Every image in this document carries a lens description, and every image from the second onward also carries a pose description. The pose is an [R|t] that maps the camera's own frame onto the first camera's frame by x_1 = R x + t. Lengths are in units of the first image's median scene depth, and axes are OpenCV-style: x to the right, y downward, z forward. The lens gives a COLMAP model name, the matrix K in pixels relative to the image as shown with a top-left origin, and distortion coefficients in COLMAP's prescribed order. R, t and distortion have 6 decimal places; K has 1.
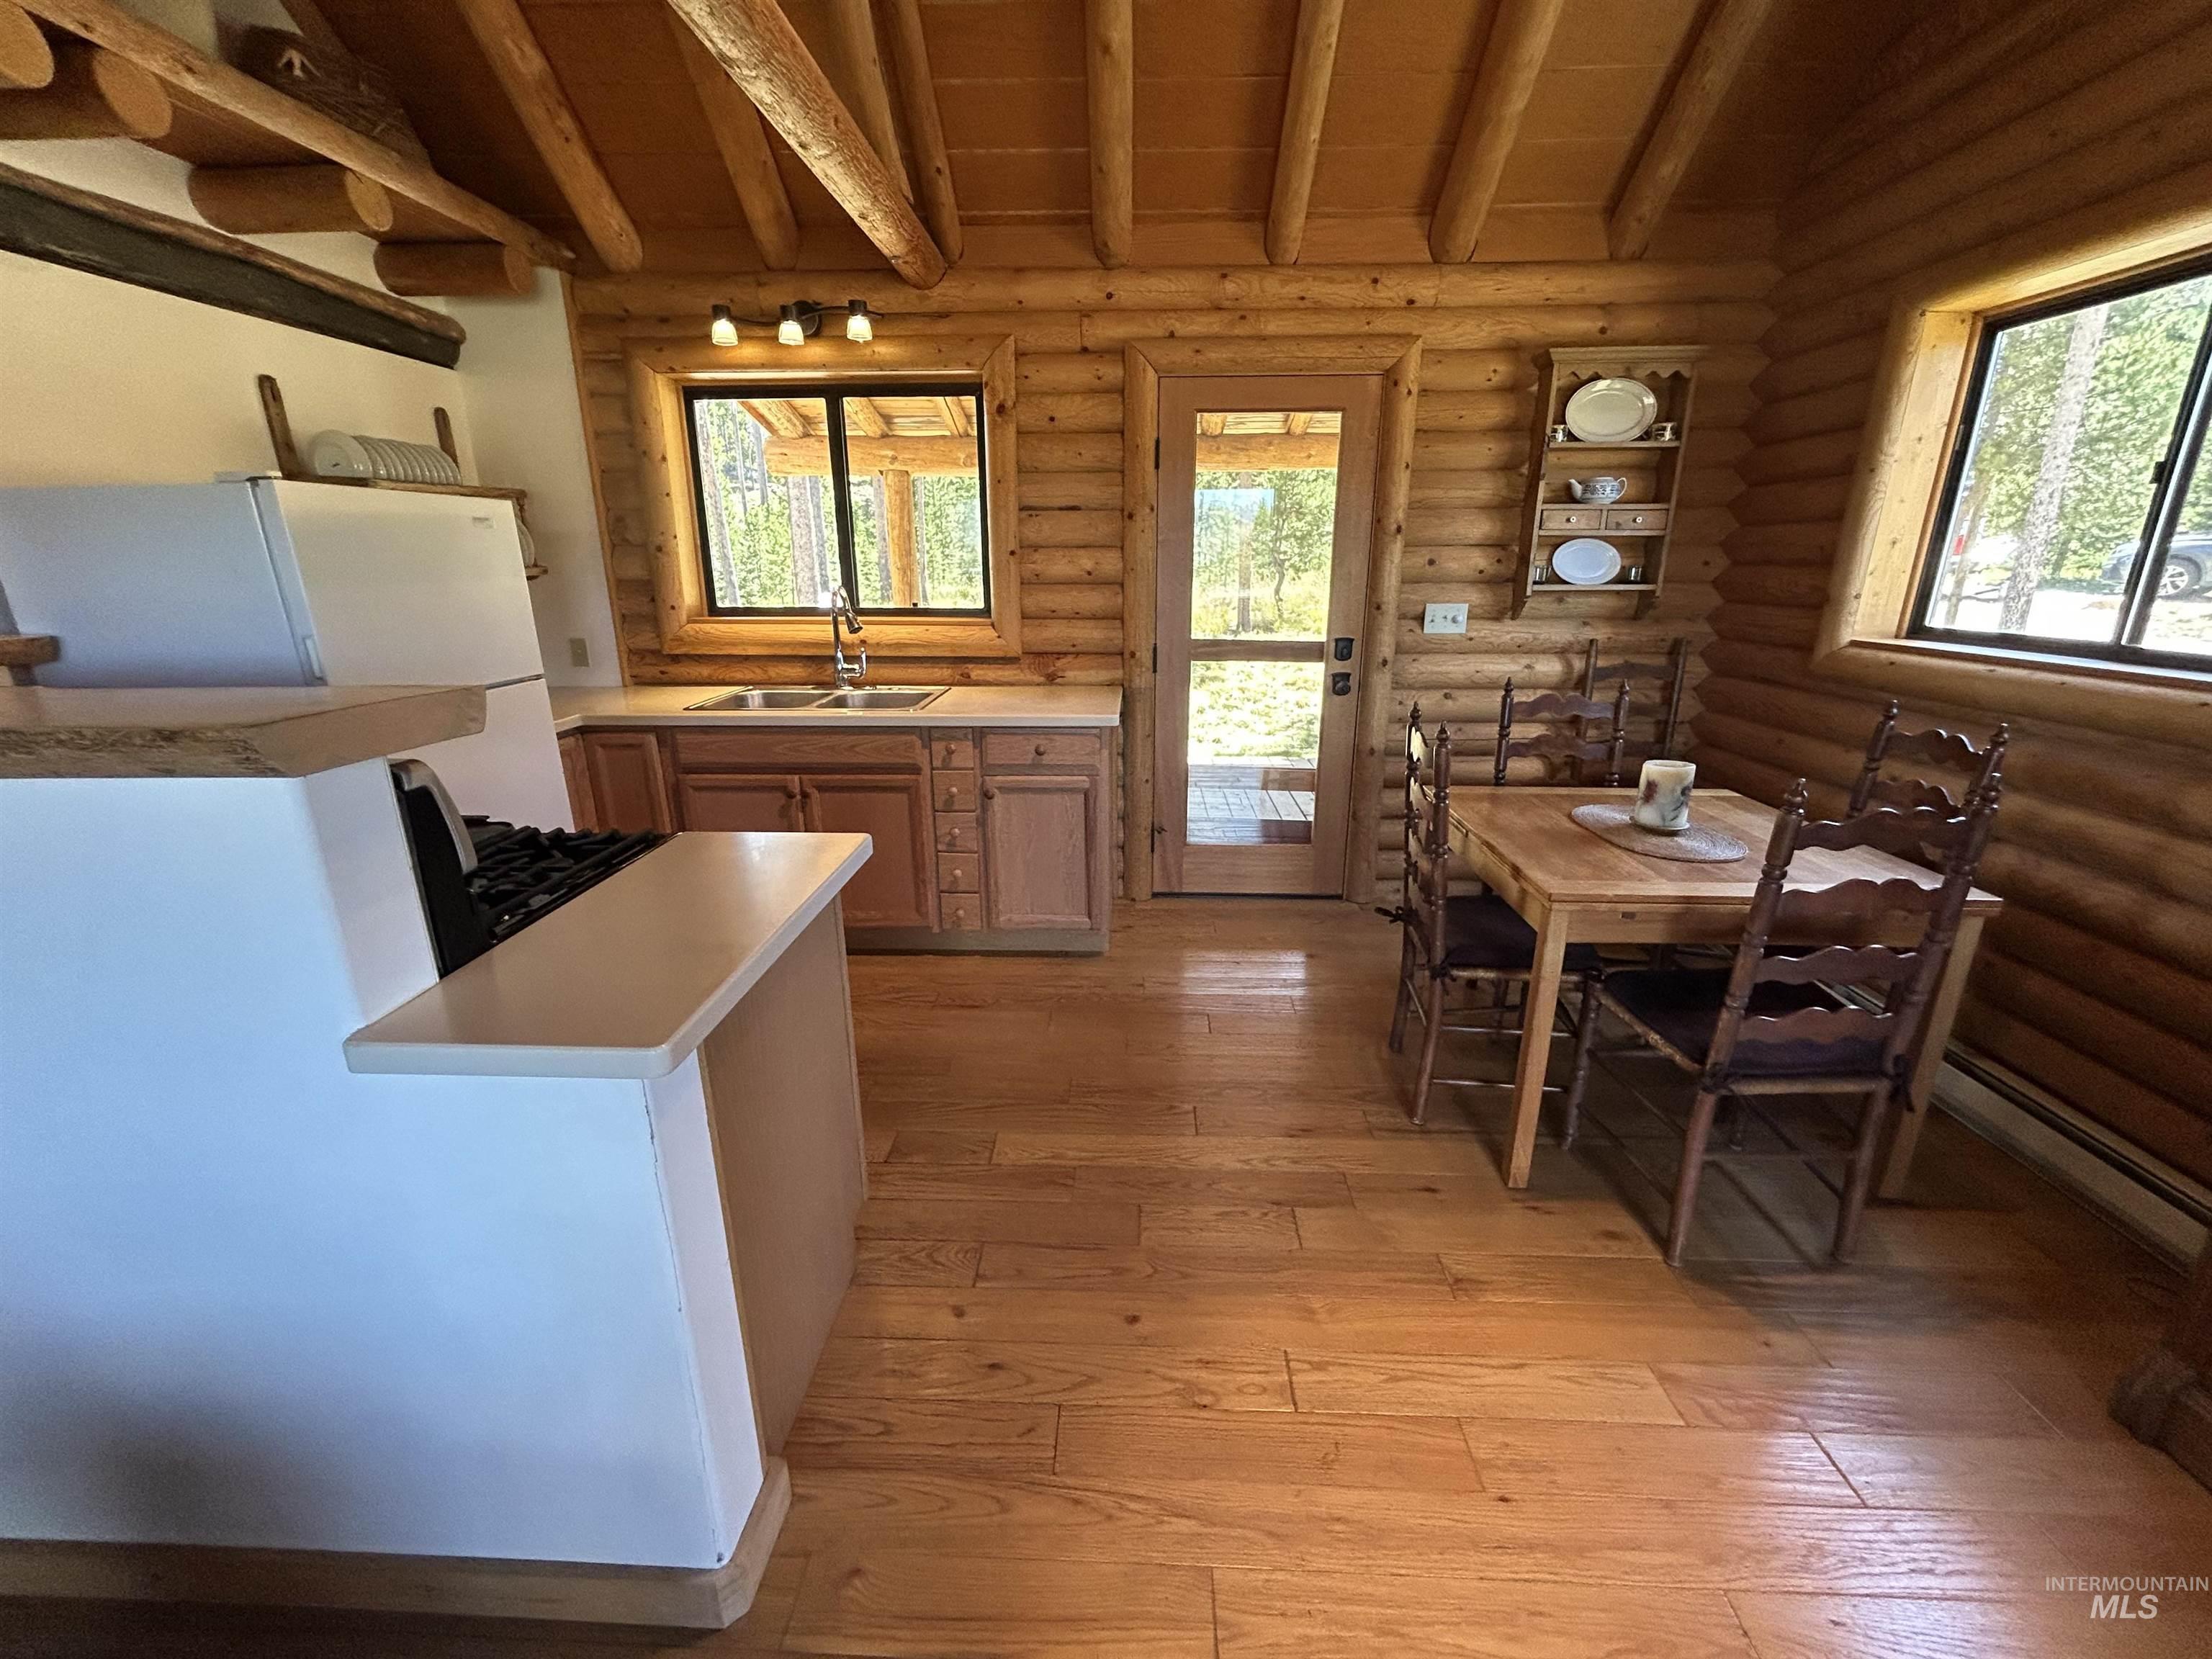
lens RADIAL K [[897.4, 0, 1107.8], [0, 897.4, 822.9], [0, 0, 1]] dist [0.003245, 0.000388]
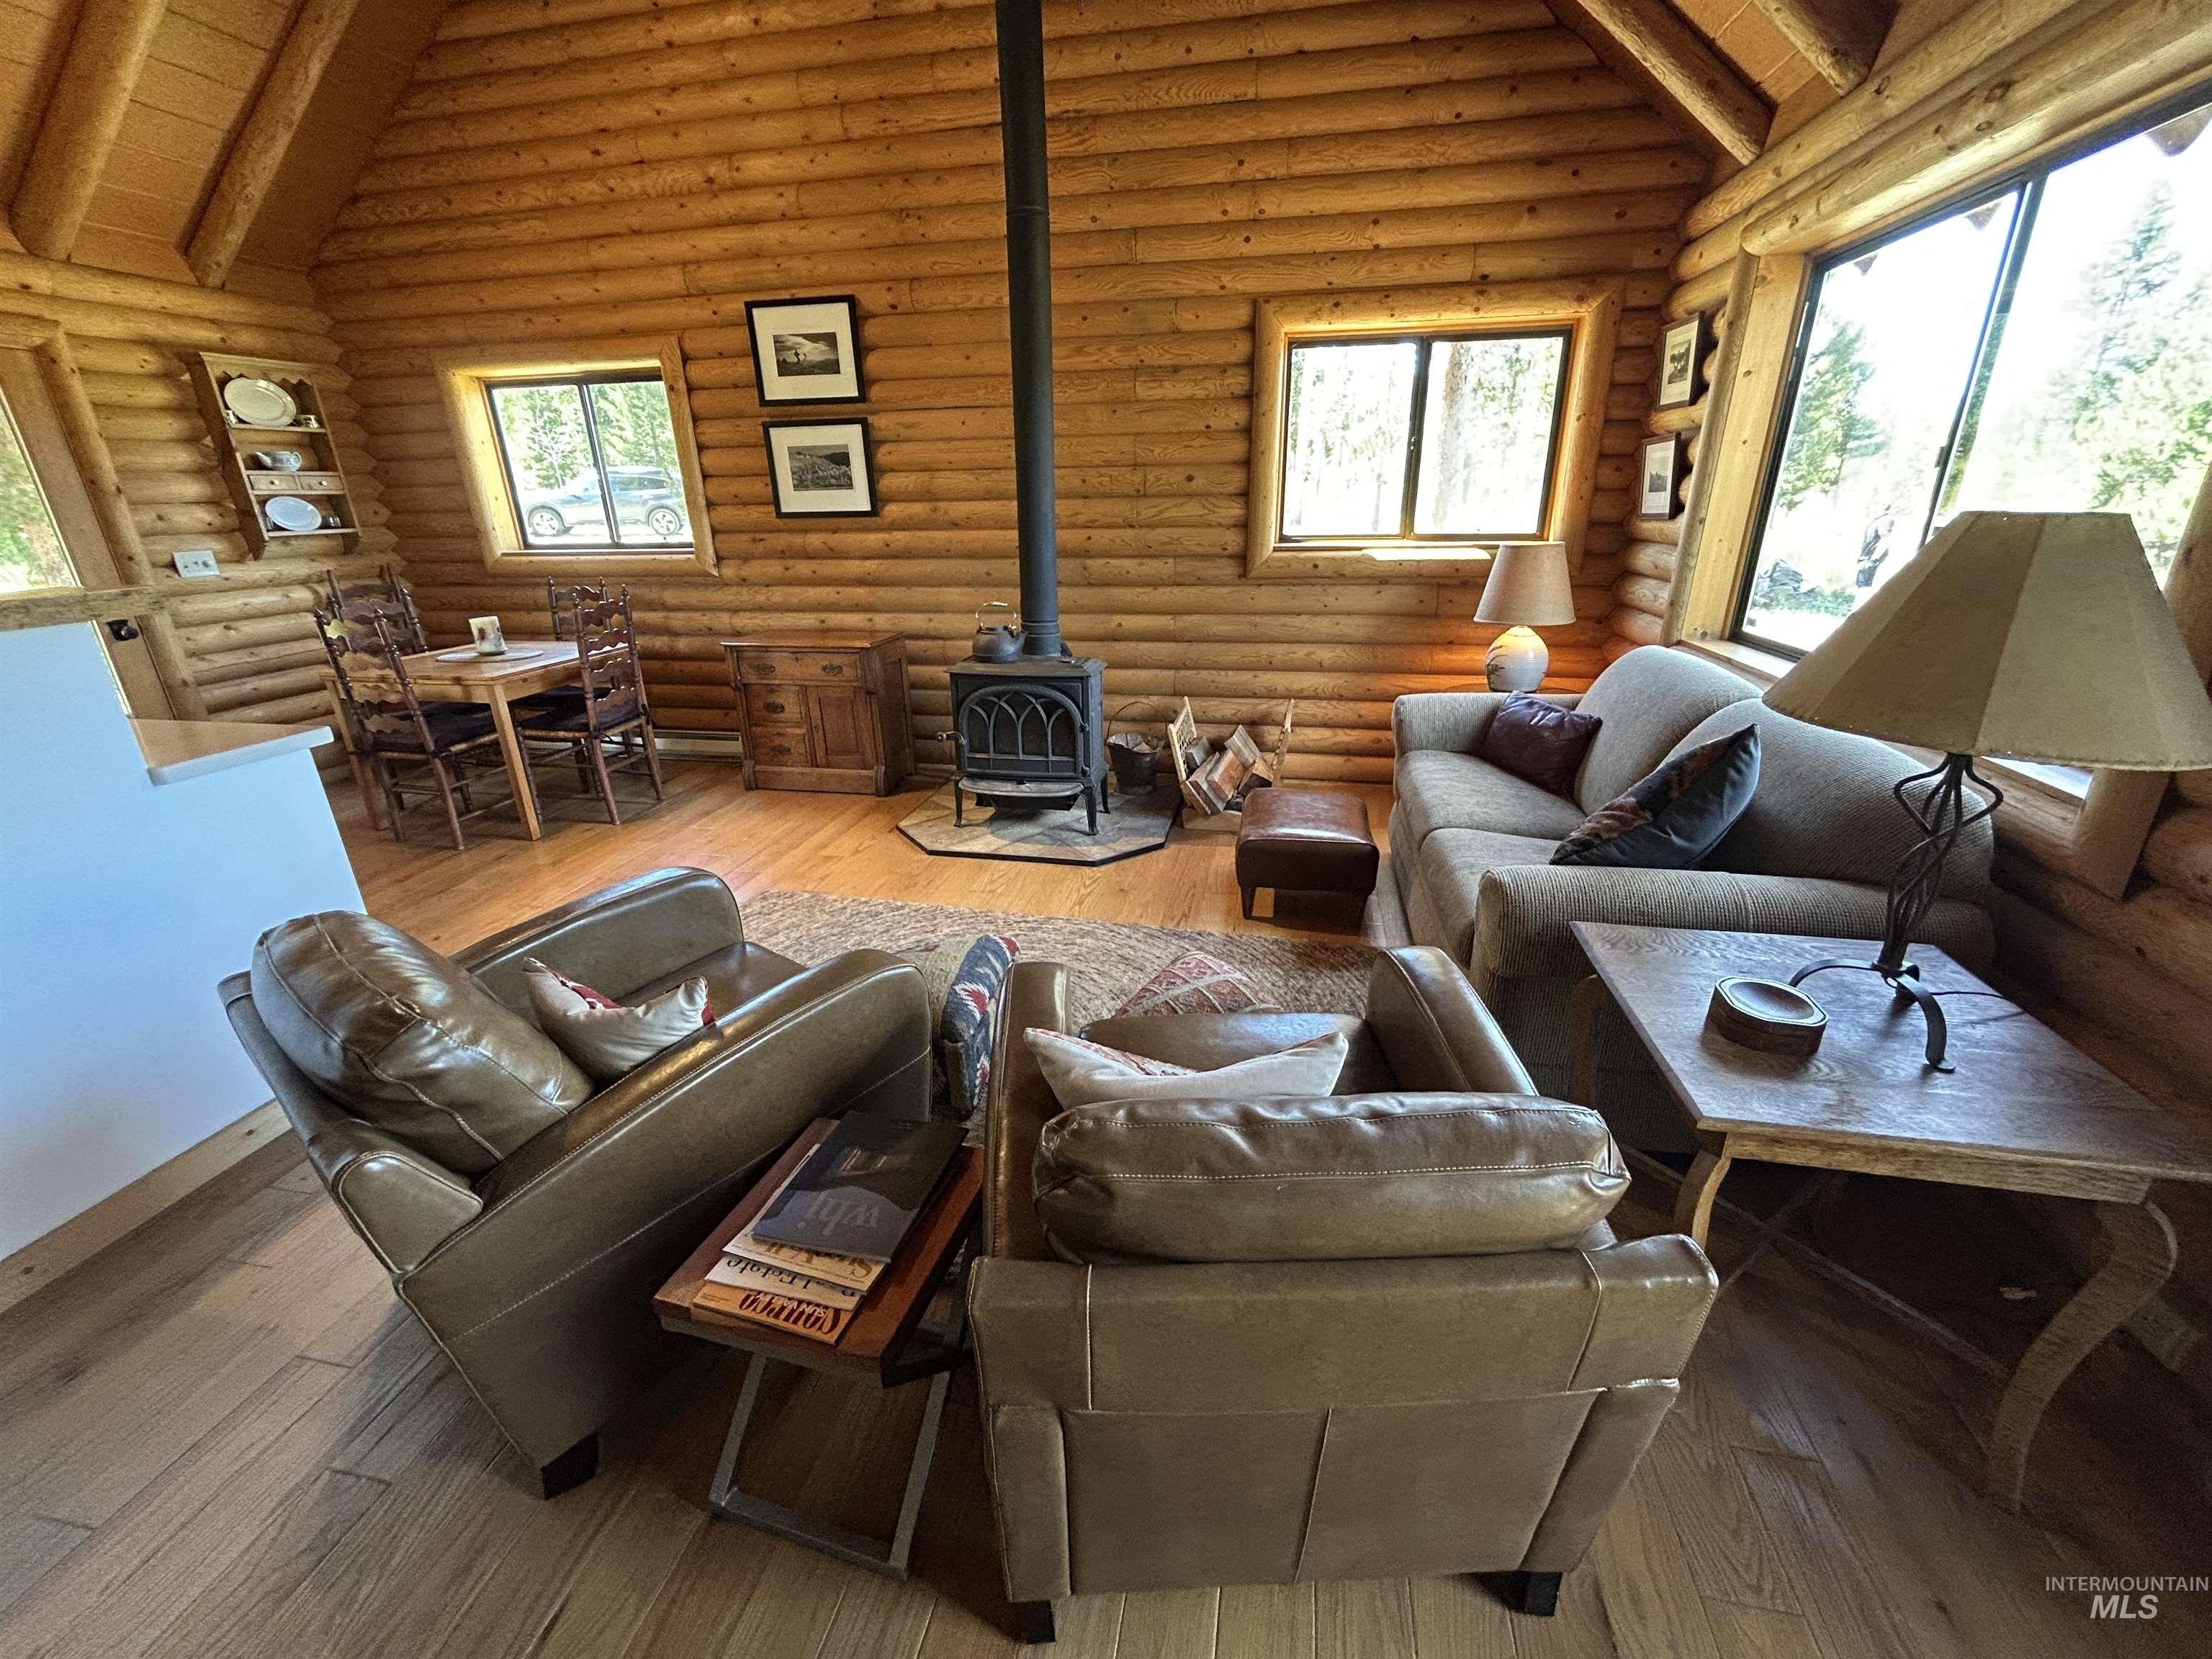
lens RADIAL K [[881.0, 0, 1104.2], [0, 881.0, 819.4], [0, 0, 1]] dist [-0.000523, -0.000121]
pose [[0.165372, -0.345453, 0.923750, -0.693442], [0.301155, 0.909598, 0.286247, 0.124792], [-0.939126, 0.230854, 0.254457, -0.407174]]
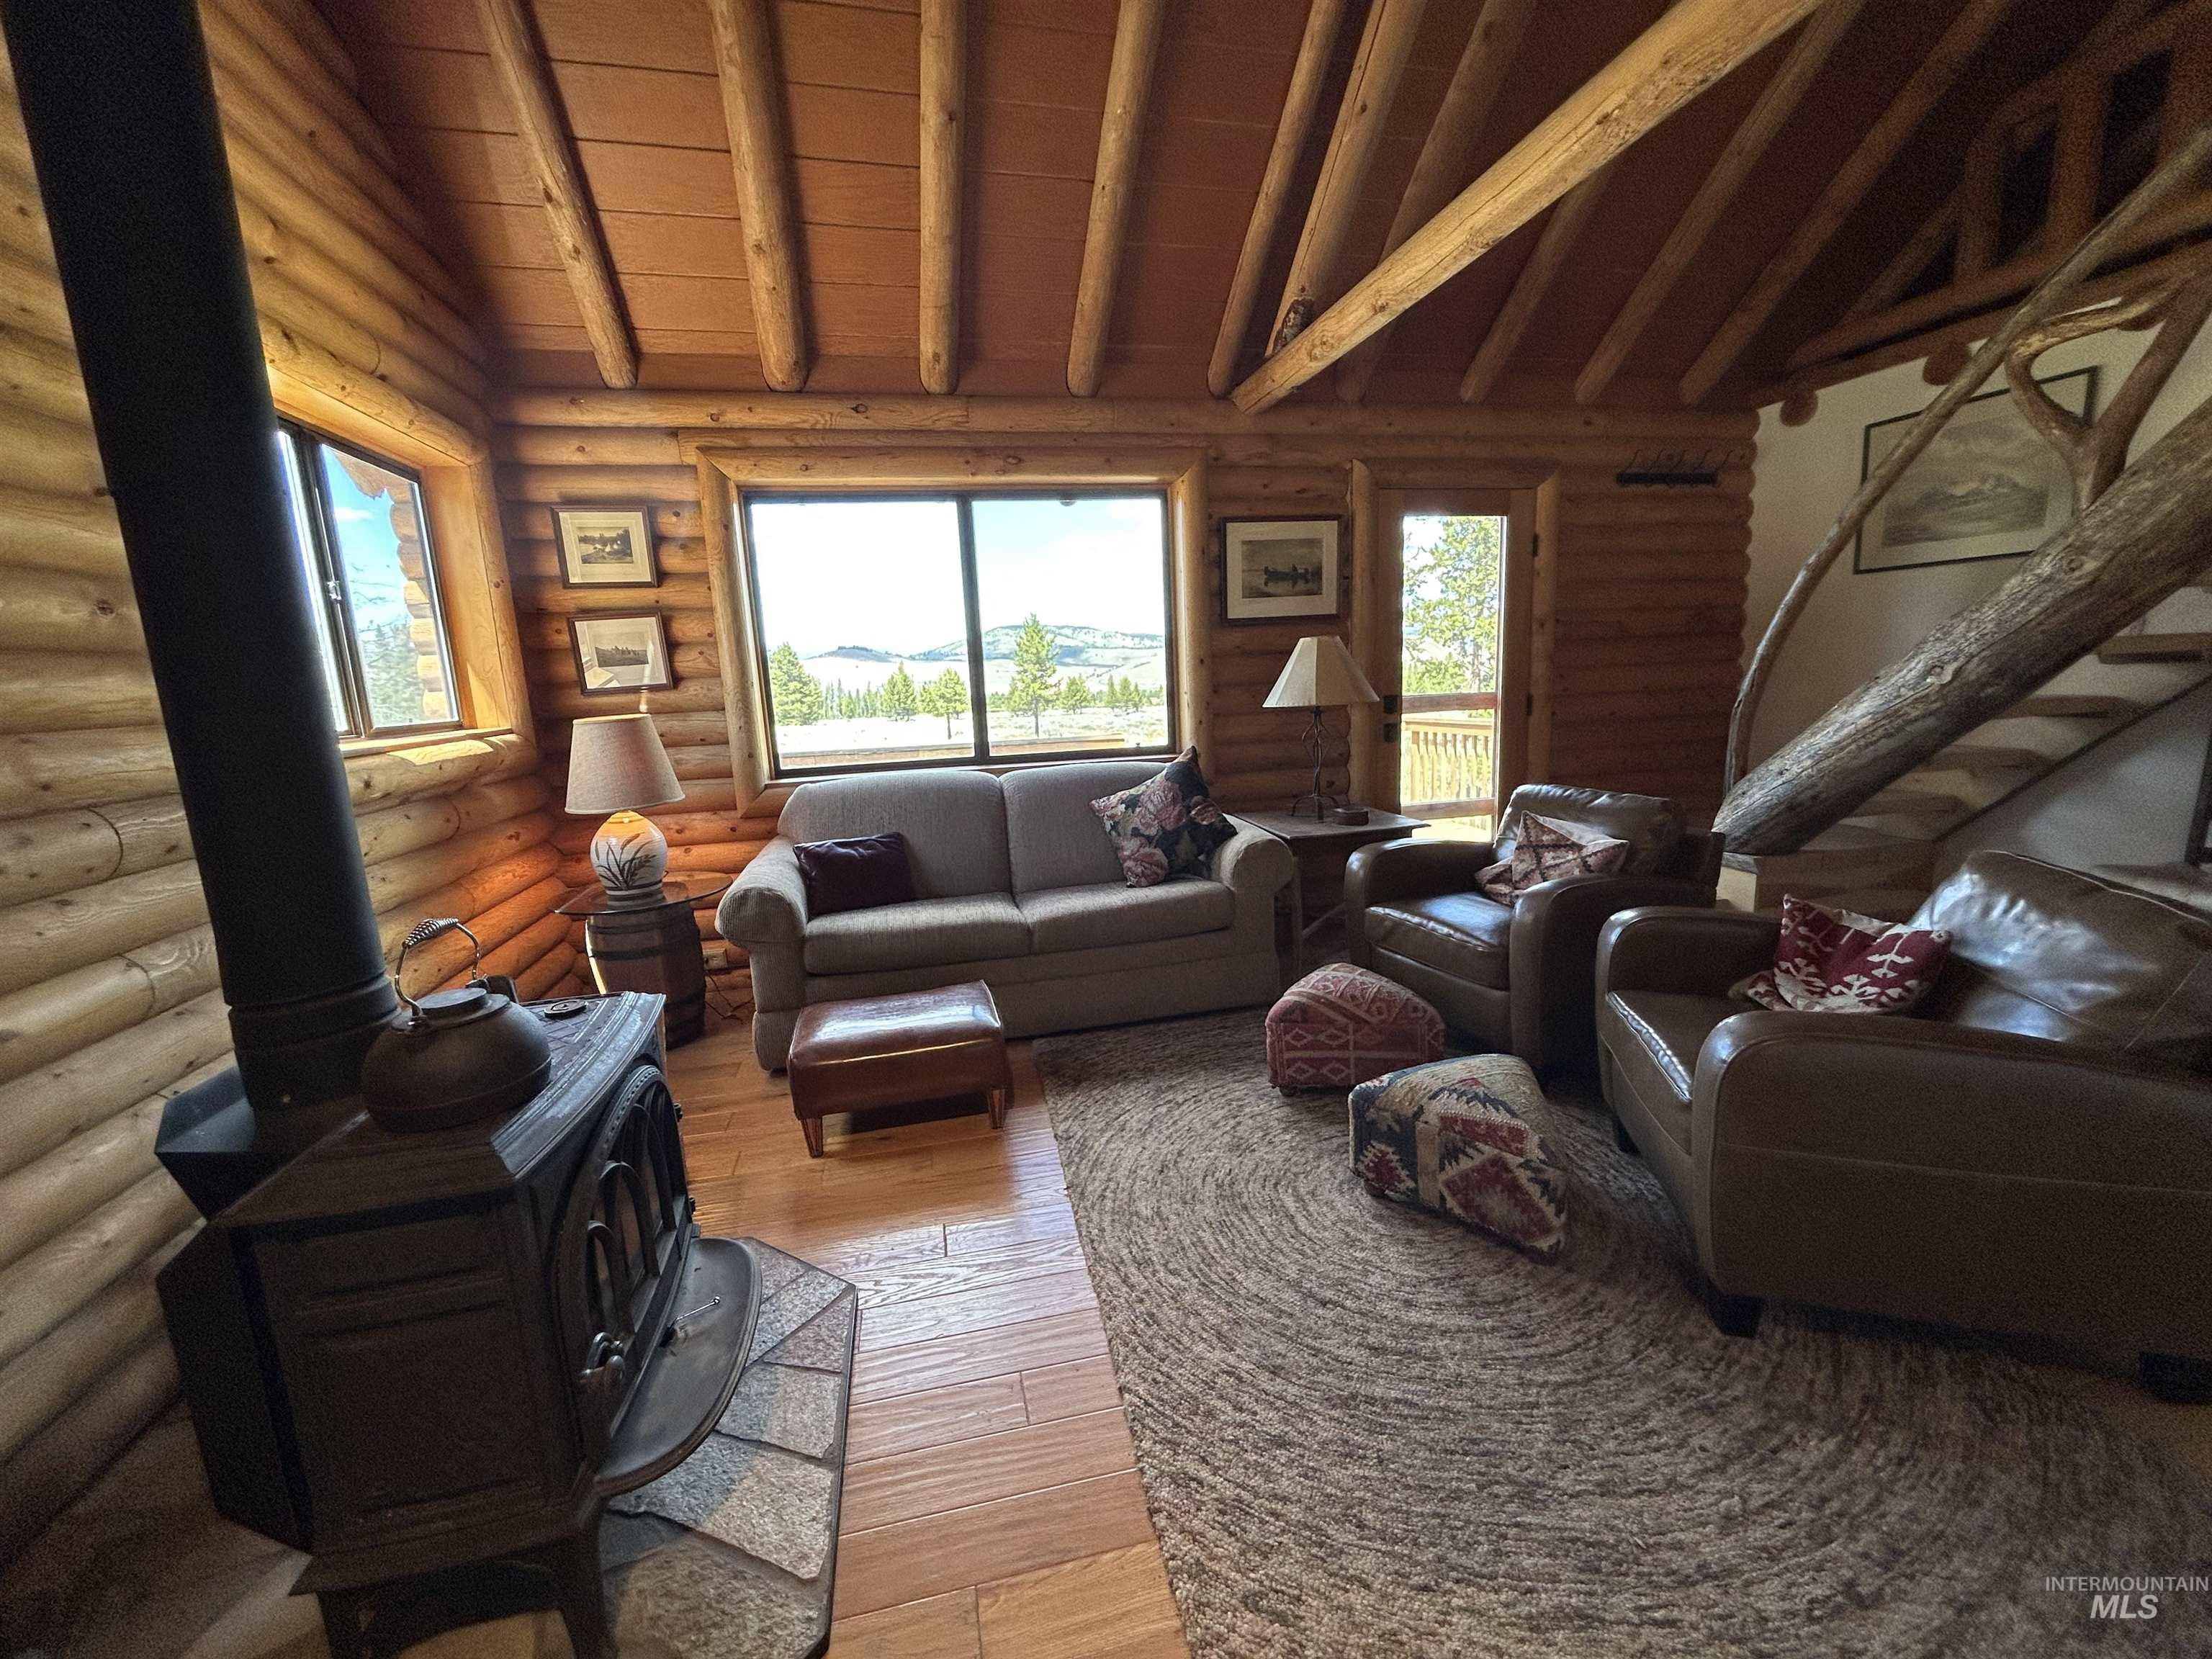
lens RADIAL K [[889.7, 0, 1106.3], [0, 889.7, 825.7], [0, 0, 1]] dist [-0.003756, -0.000086]
pose [[-0.966446, 0.089367, -0.240824, 0.248273], [-0.026772, 0.897379, 0.440447, -0.044812], [0.255471, 0.432116, -0.864876, 0.303356]]
